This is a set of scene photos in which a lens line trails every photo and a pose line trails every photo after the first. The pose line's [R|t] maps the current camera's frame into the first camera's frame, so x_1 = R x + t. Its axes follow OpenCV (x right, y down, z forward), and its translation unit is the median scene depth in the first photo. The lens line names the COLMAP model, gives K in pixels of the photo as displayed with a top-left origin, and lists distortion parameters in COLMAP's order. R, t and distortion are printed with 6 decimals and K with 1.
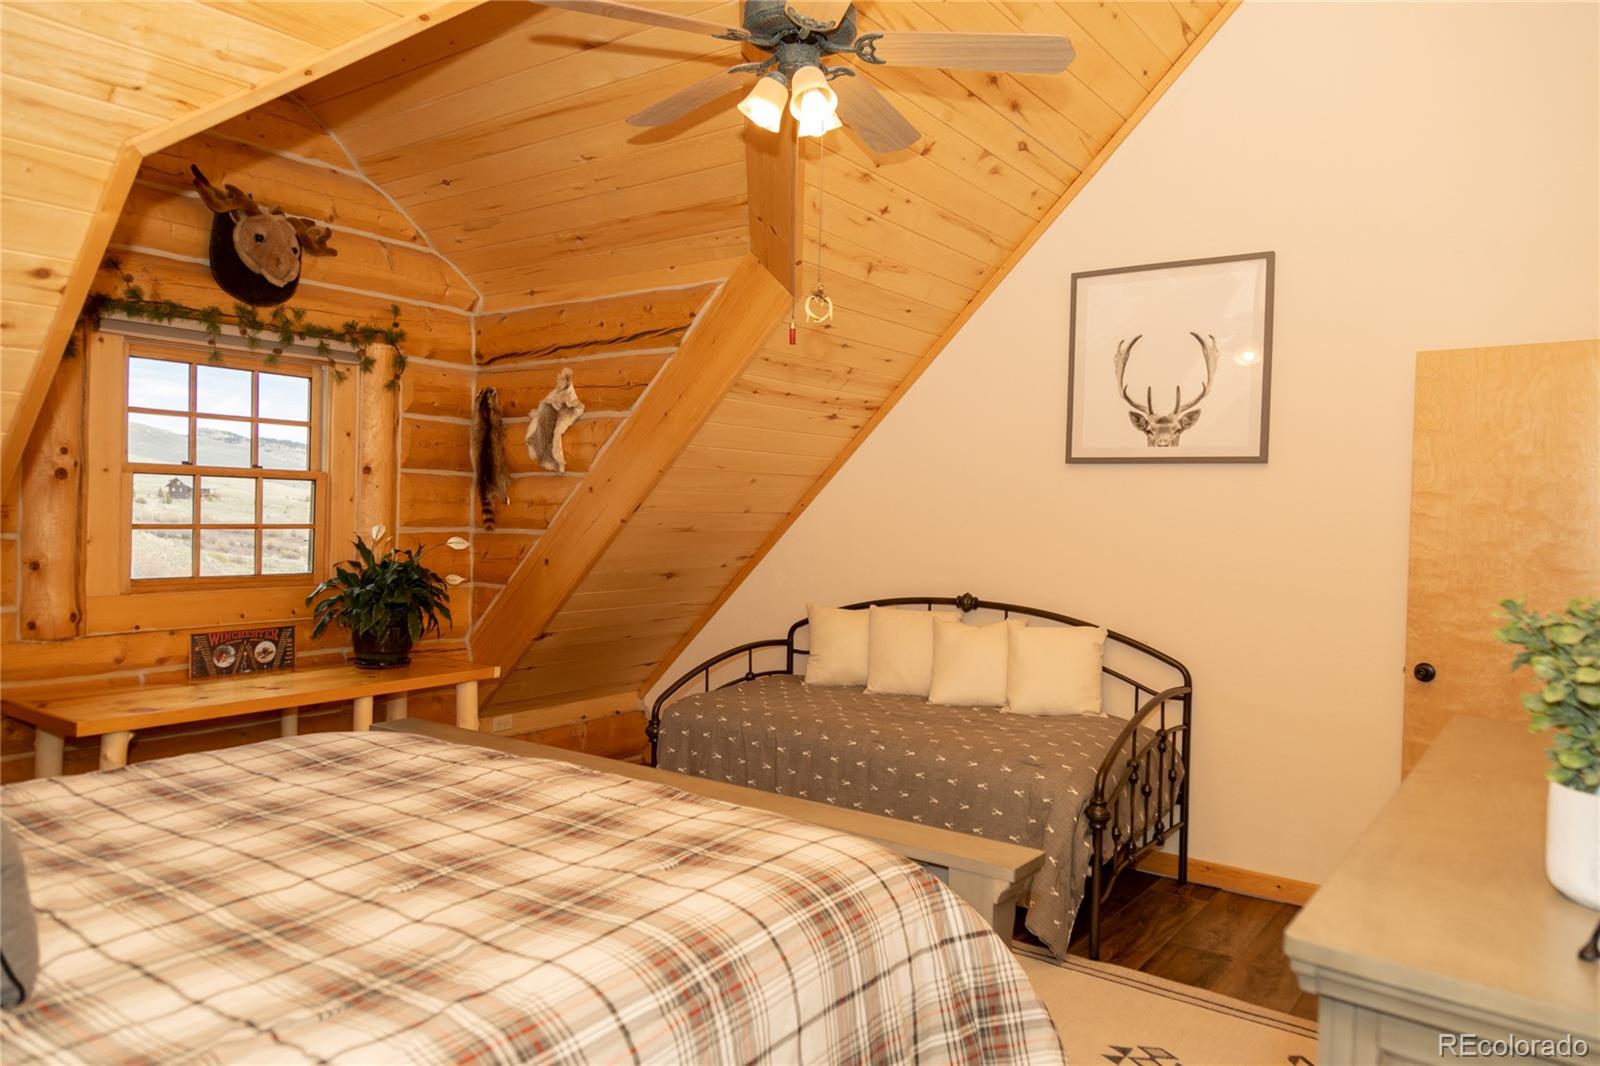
lens RADIAL K [[1063.3, 0, 800.0], [0, 1063.3, 533.0], [0, 0, 1]] dist [0.007723, -0.000351]
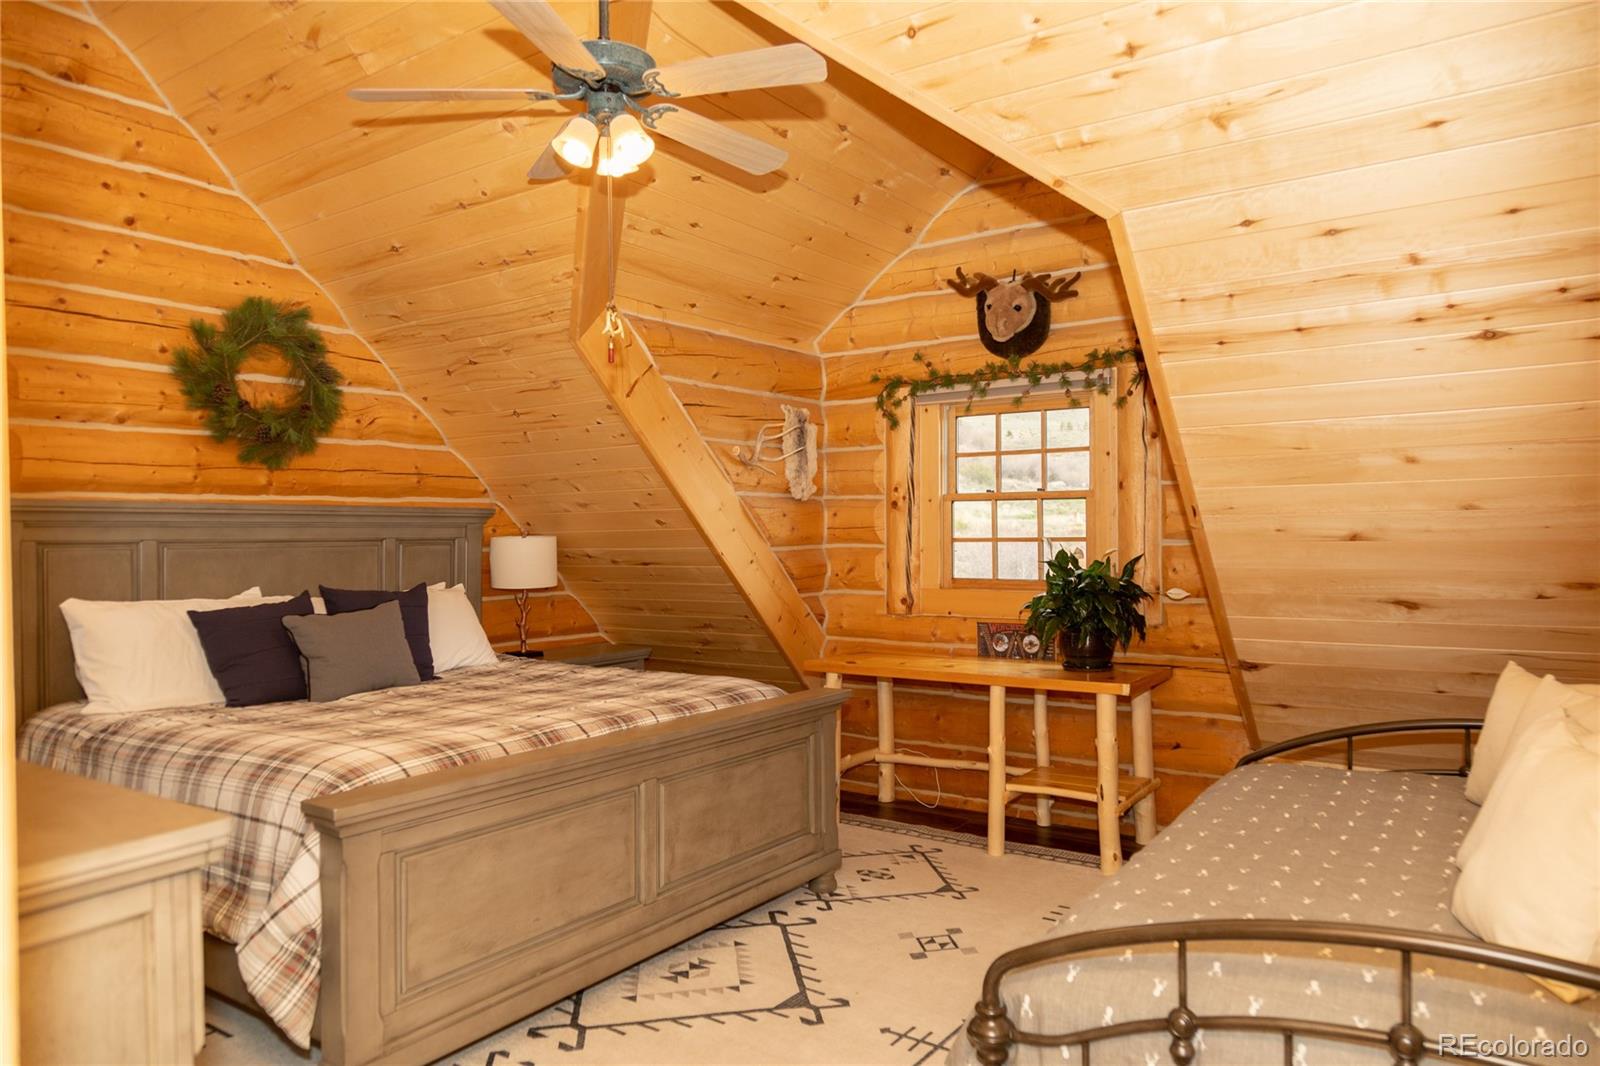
lens RADIAL K [[1063.3, 0, 800.0], [0, 1063.3, 533.0], [0, 0, 1]] dist [0.007723, -0.000351]
pose [[0.008940, -0.020546, -0.999749, 0.706840], [-0.011869, 0.999716, -0.020651, 0.014927], [0.999890, 0.012051, 0.008693, 0.743878]]
